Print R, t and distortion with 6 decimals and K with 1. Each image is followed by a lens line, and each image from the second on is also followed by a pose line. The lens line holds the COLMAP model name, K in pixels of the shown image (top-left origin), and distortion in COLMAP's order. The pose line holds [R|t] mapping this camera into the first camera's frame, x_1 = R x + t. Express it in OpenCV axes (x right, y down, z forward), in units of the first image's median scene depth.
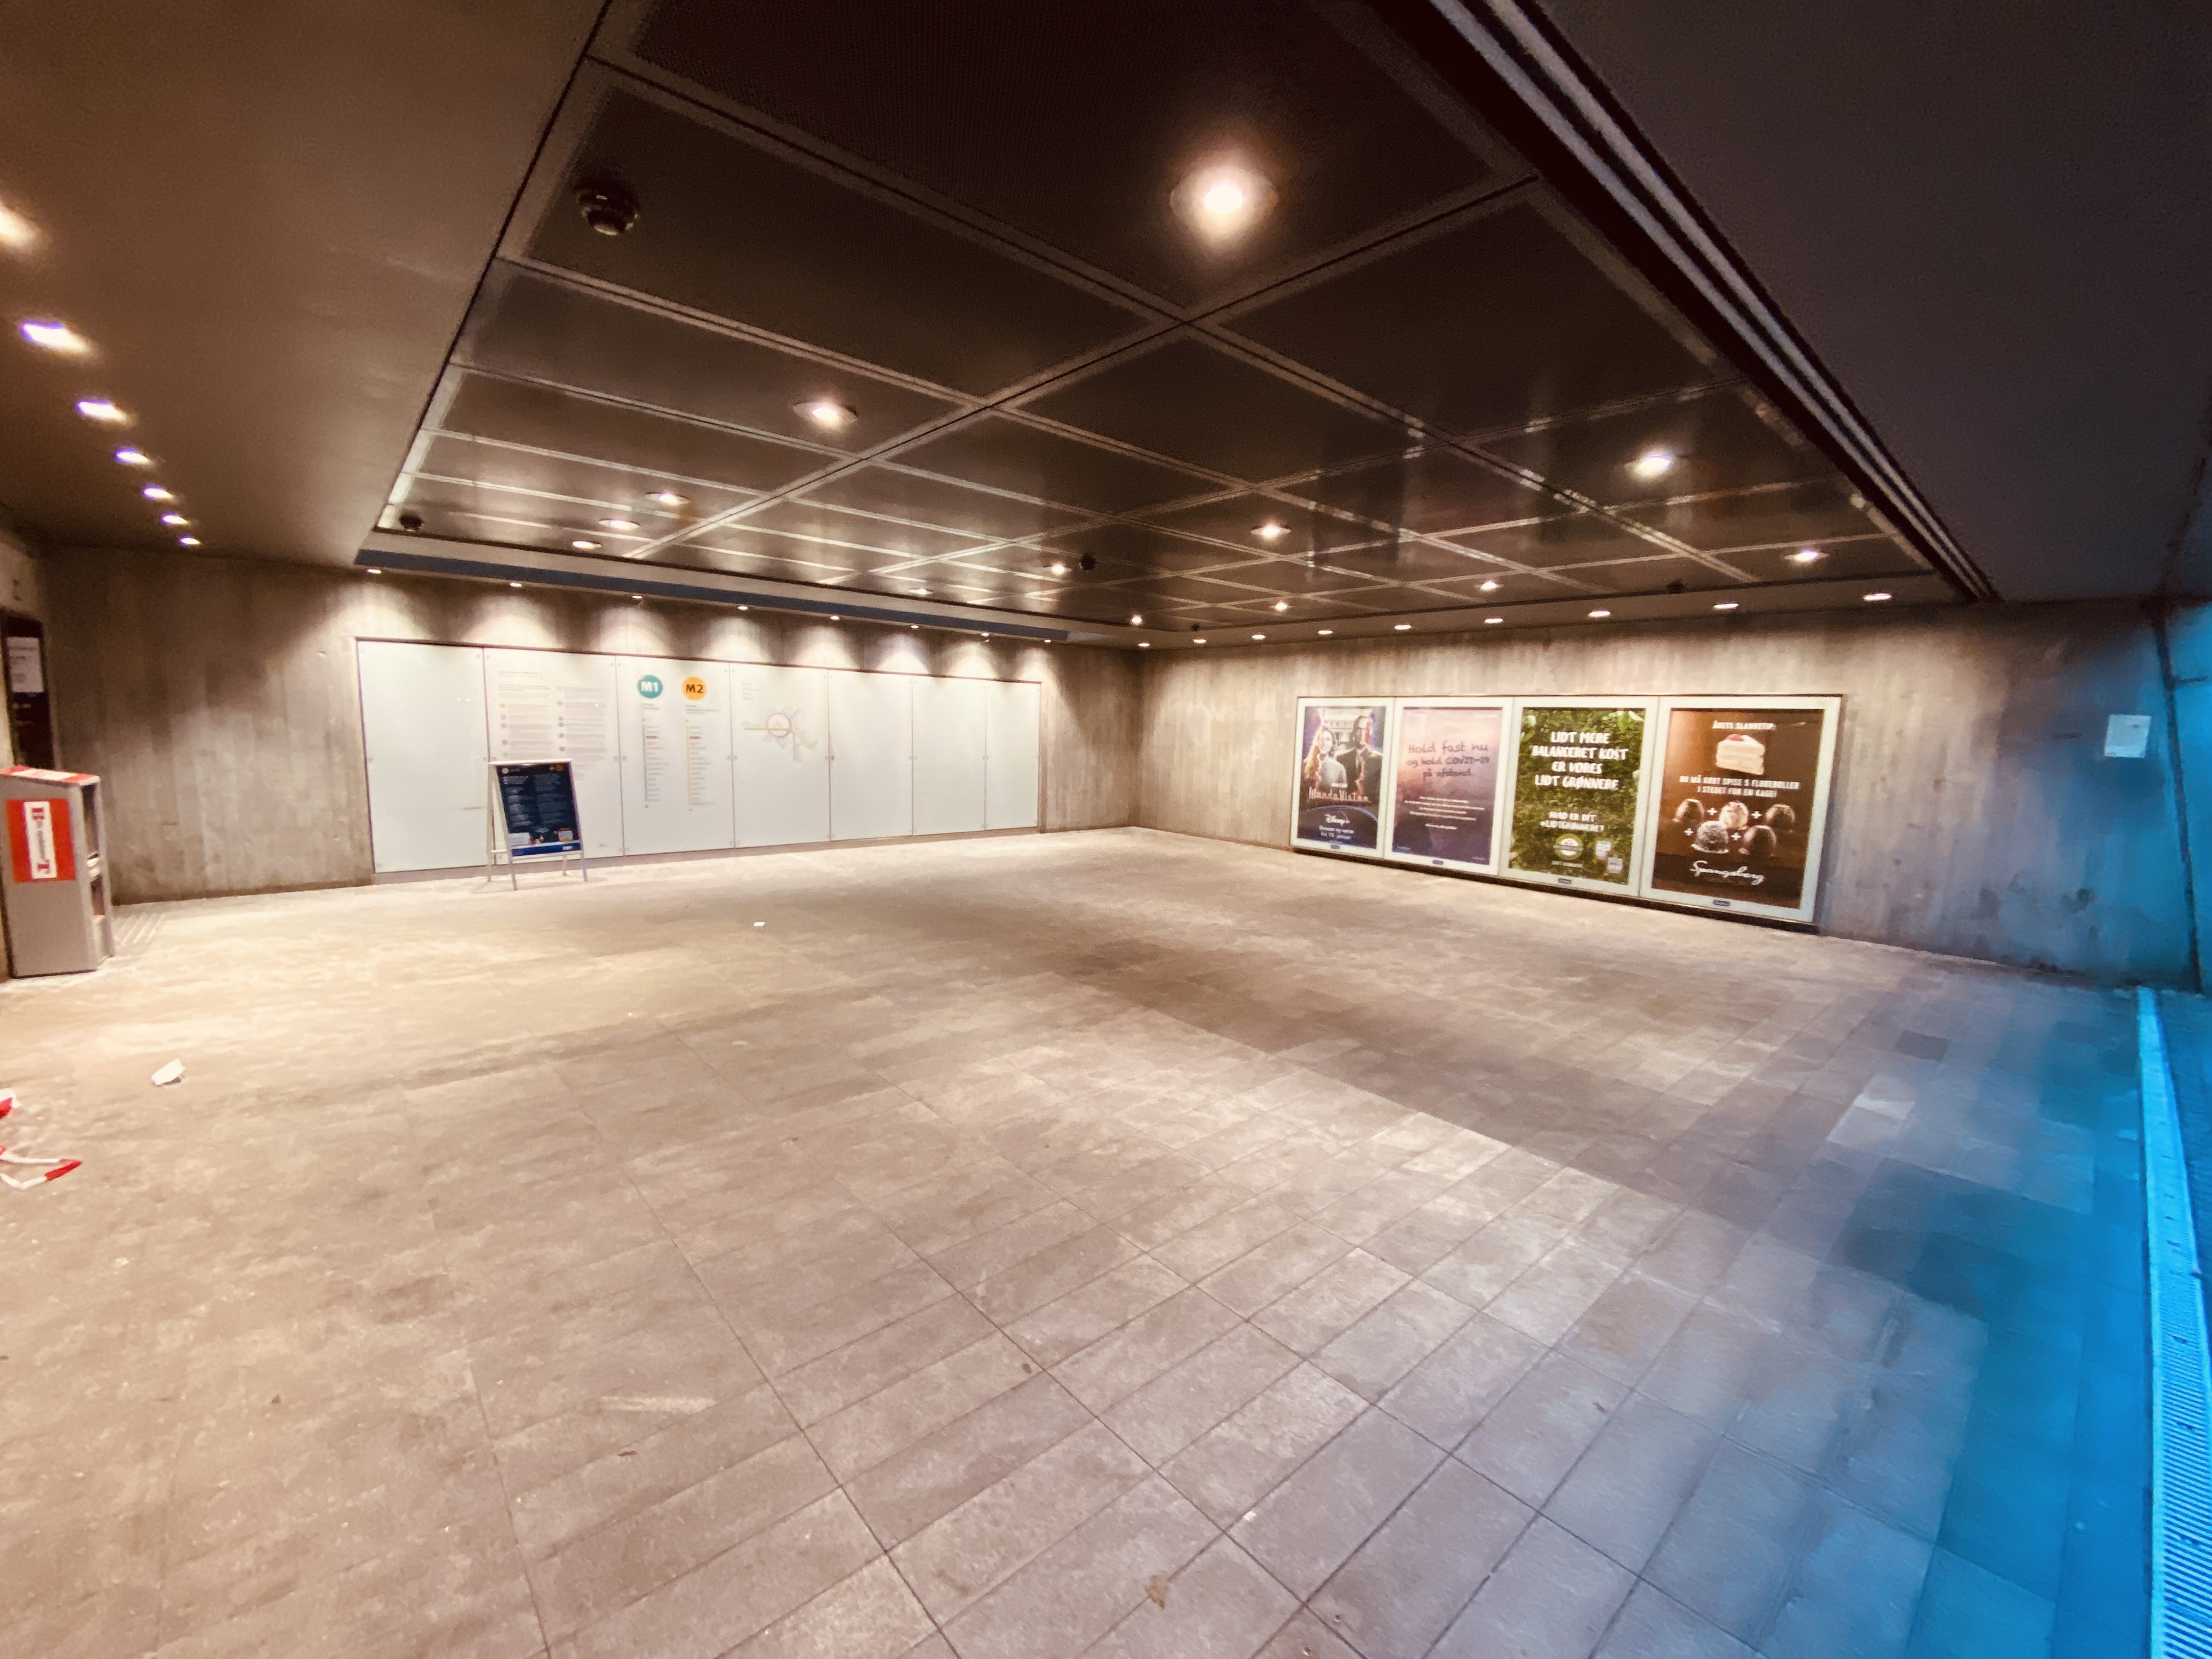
lens RADIAL K [[902.2, 0, 1109.5], [0, 902.2, 851.0], [0, 0, 1]] dist [0.010399, -0.015173]
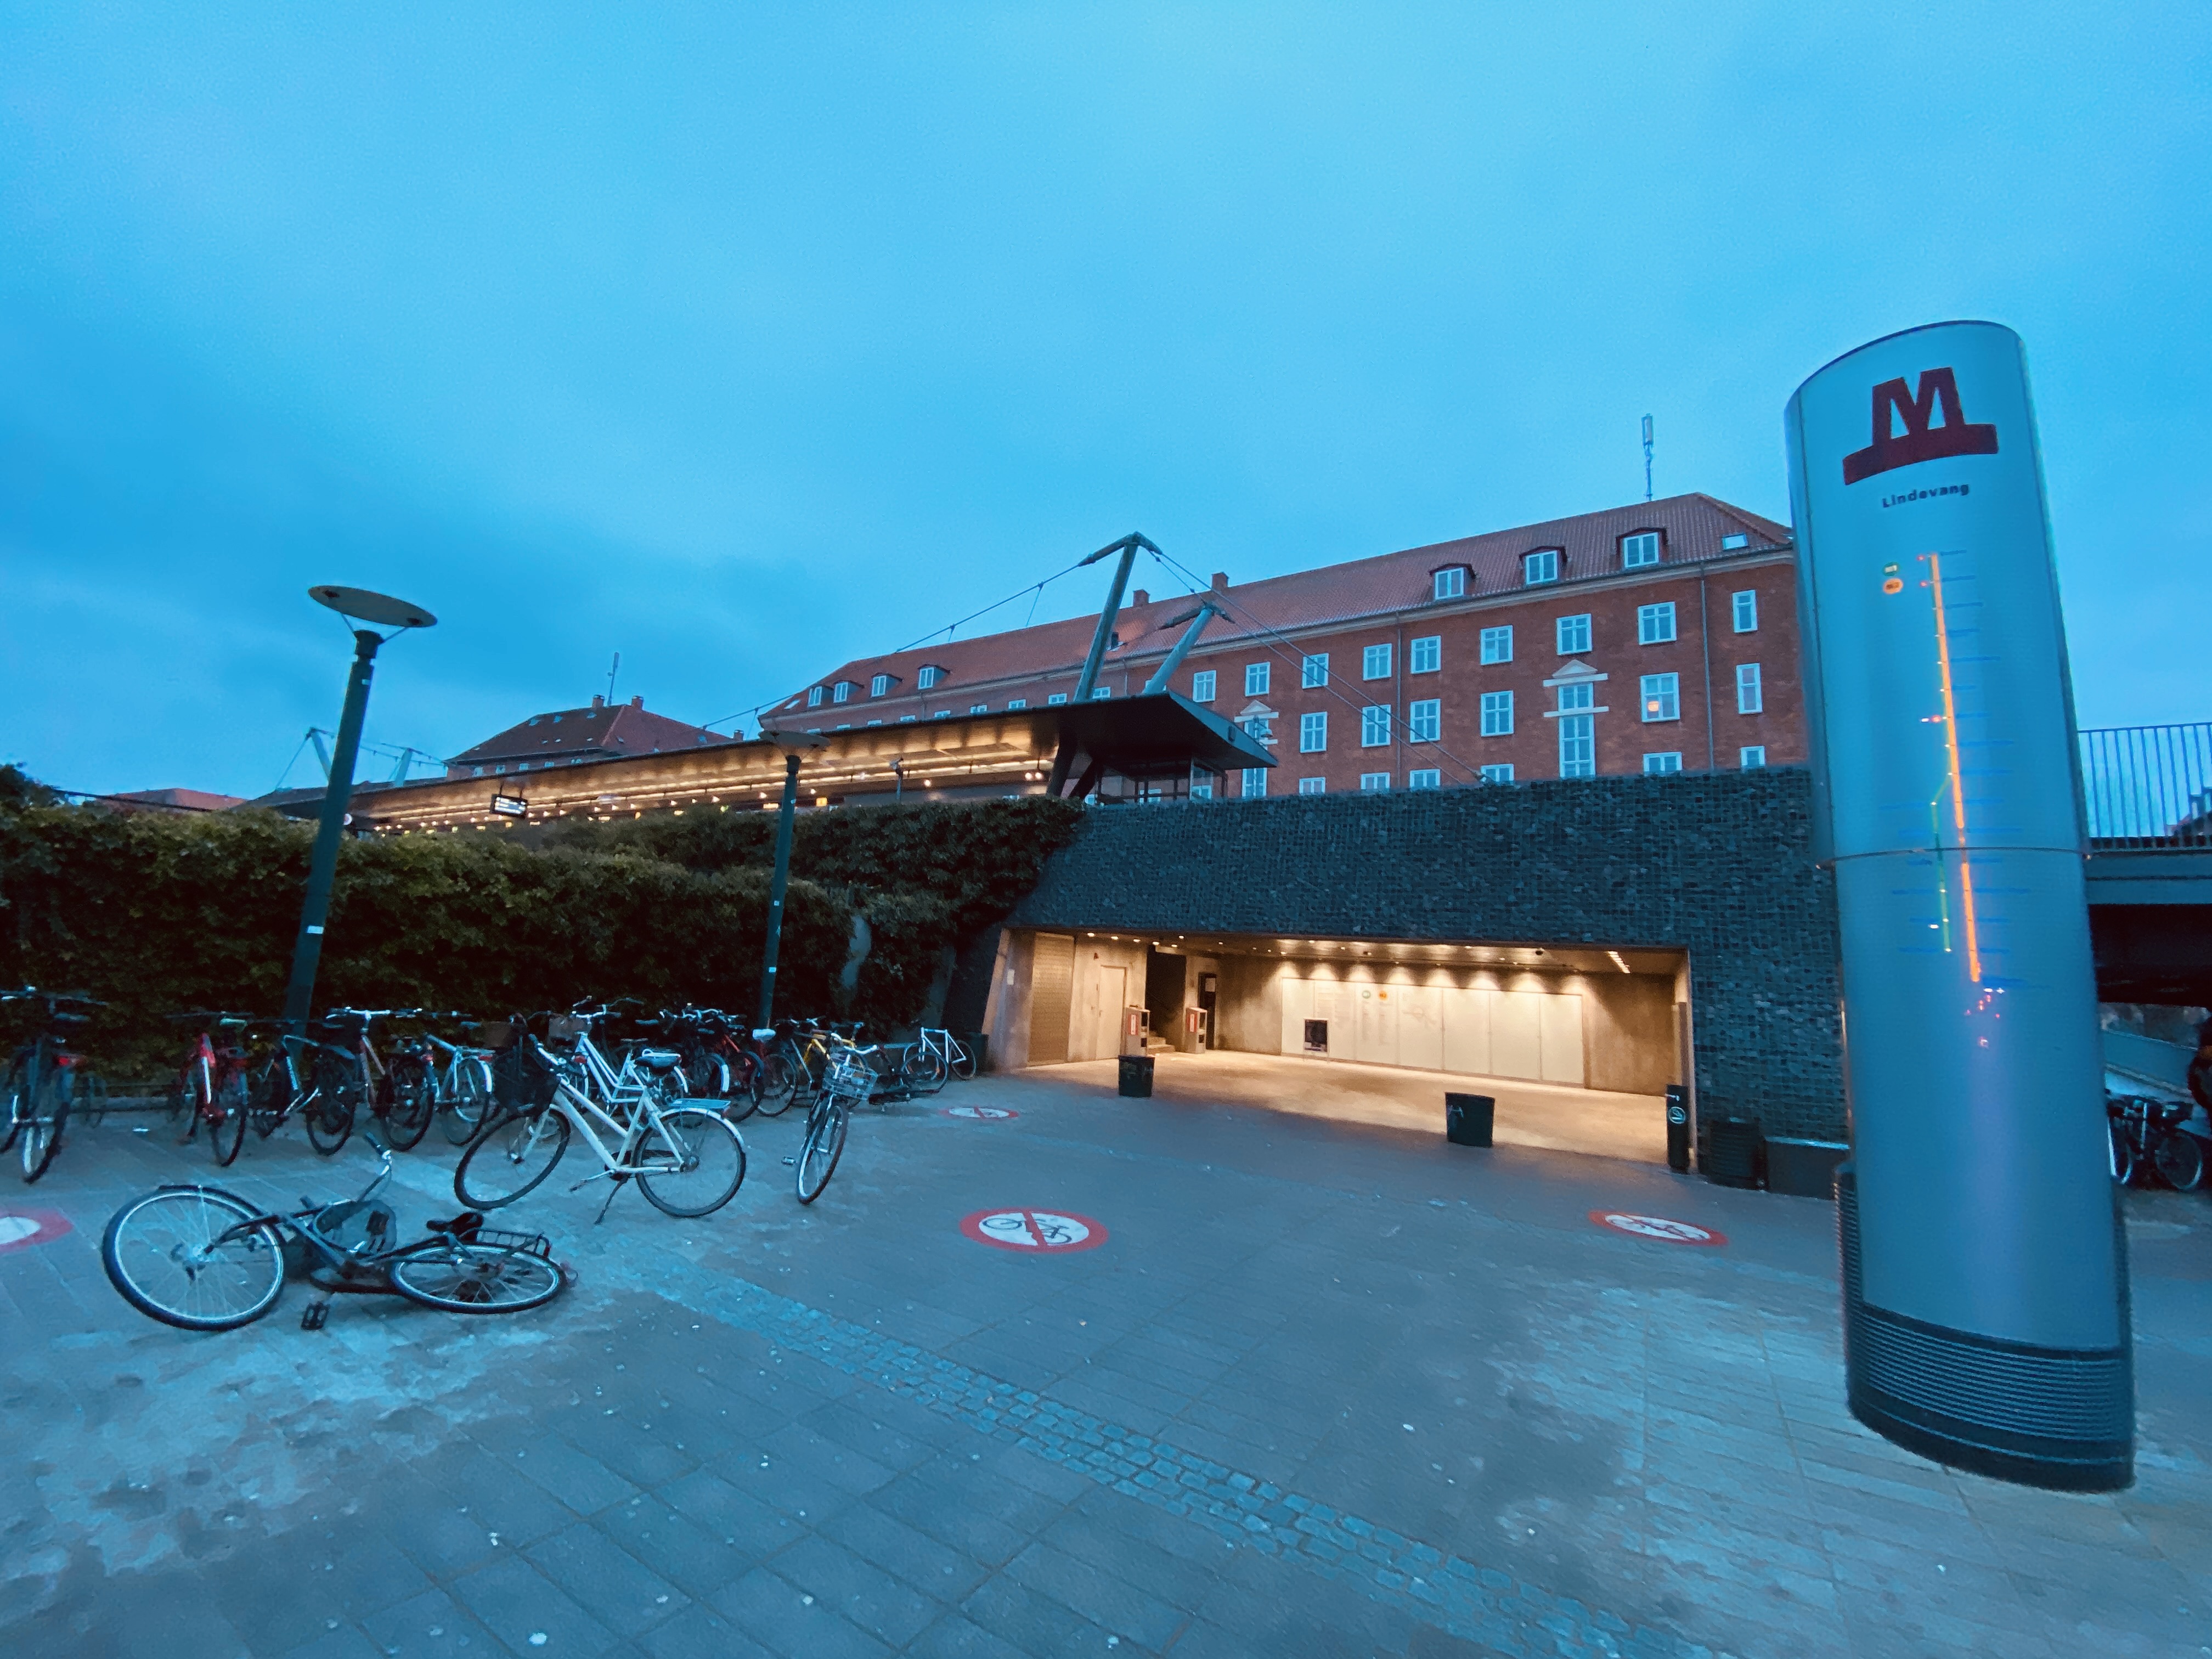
lens RADIAL K [[902.2, 0, 1102.2], [0, 902.2, 822.4], [0, 0, 1]] dist [0.010399, -0.015173]
pose [[0.285192, -0.175706, -0.942228, 1.921975], [-0.191519, 0.952782, -0.235643, 0.111040], [0.939141, 0.247658, 0.238075, -0.479440]]
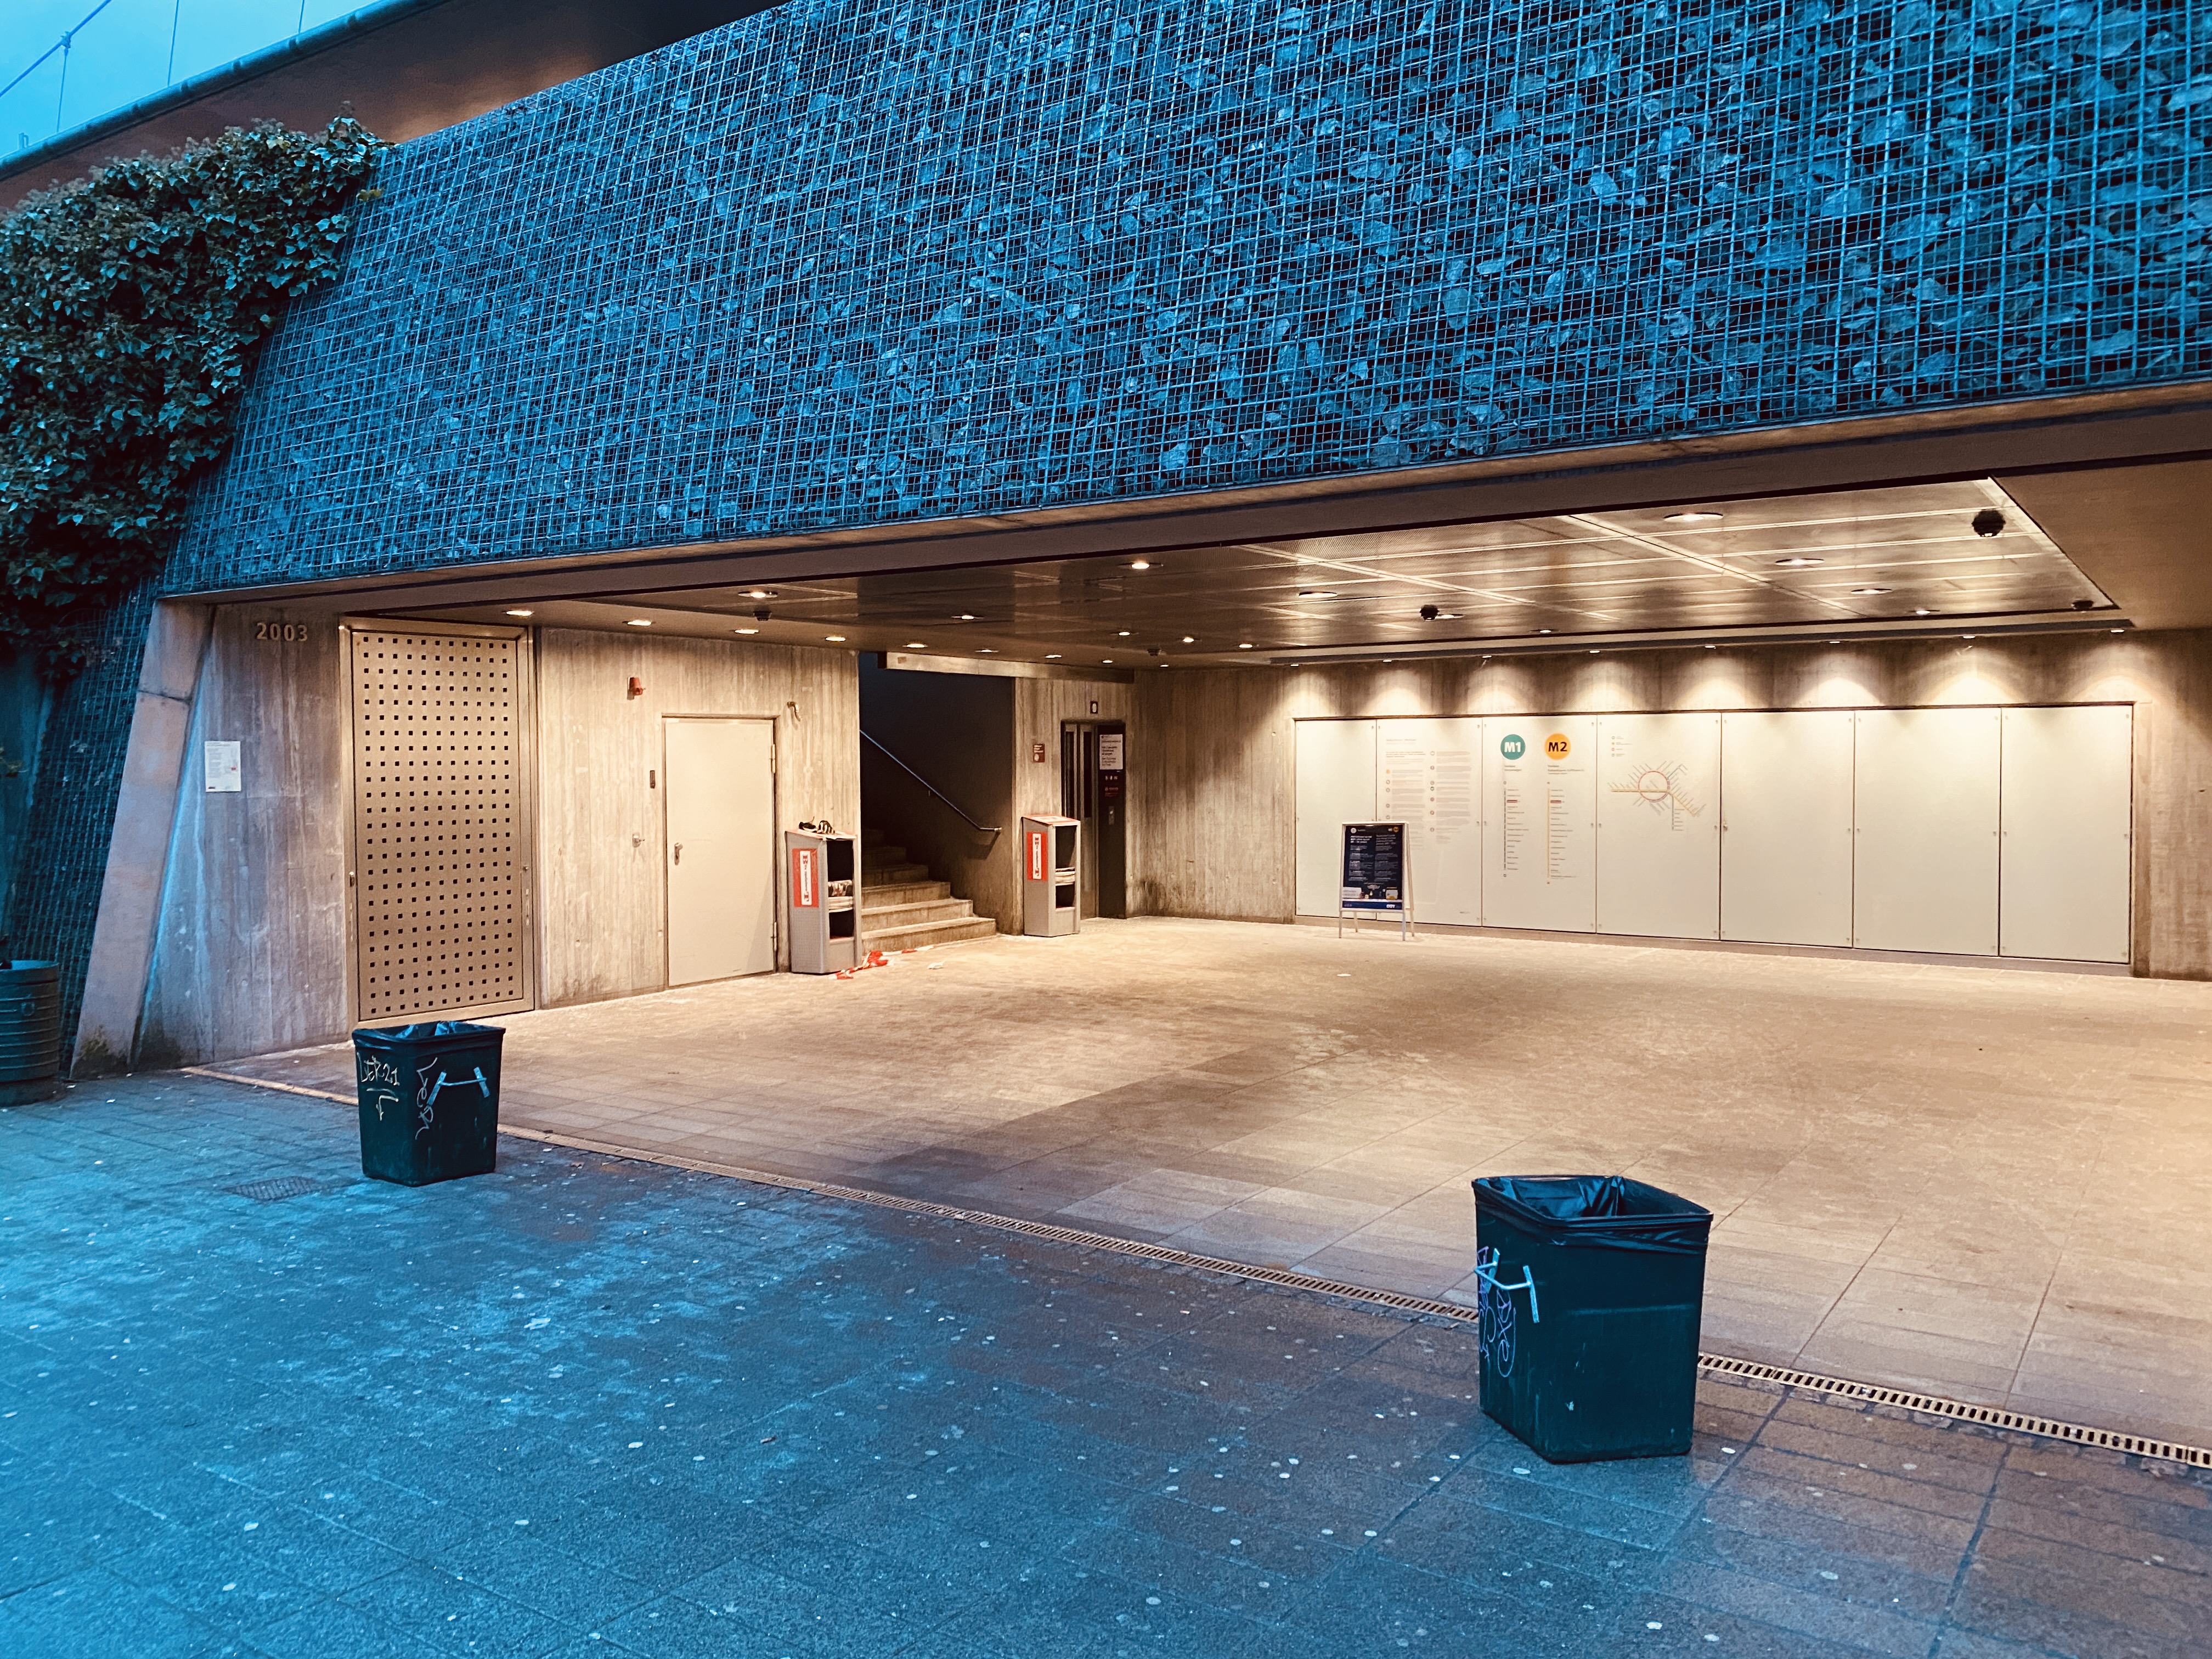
lens RADIAL K [[1717.1, 0, 1100.8], [0, 1717.1, 836.1], [0, 0, 1]] dist [0.031353, -0.056363]
pose [[0.237659, 0.012474, -0.971269, 1.186309], [-0.129183, 0.991441, -0.018877, -0.002551], [0.962720, 0.129958, 0.237236, 0.194874]]
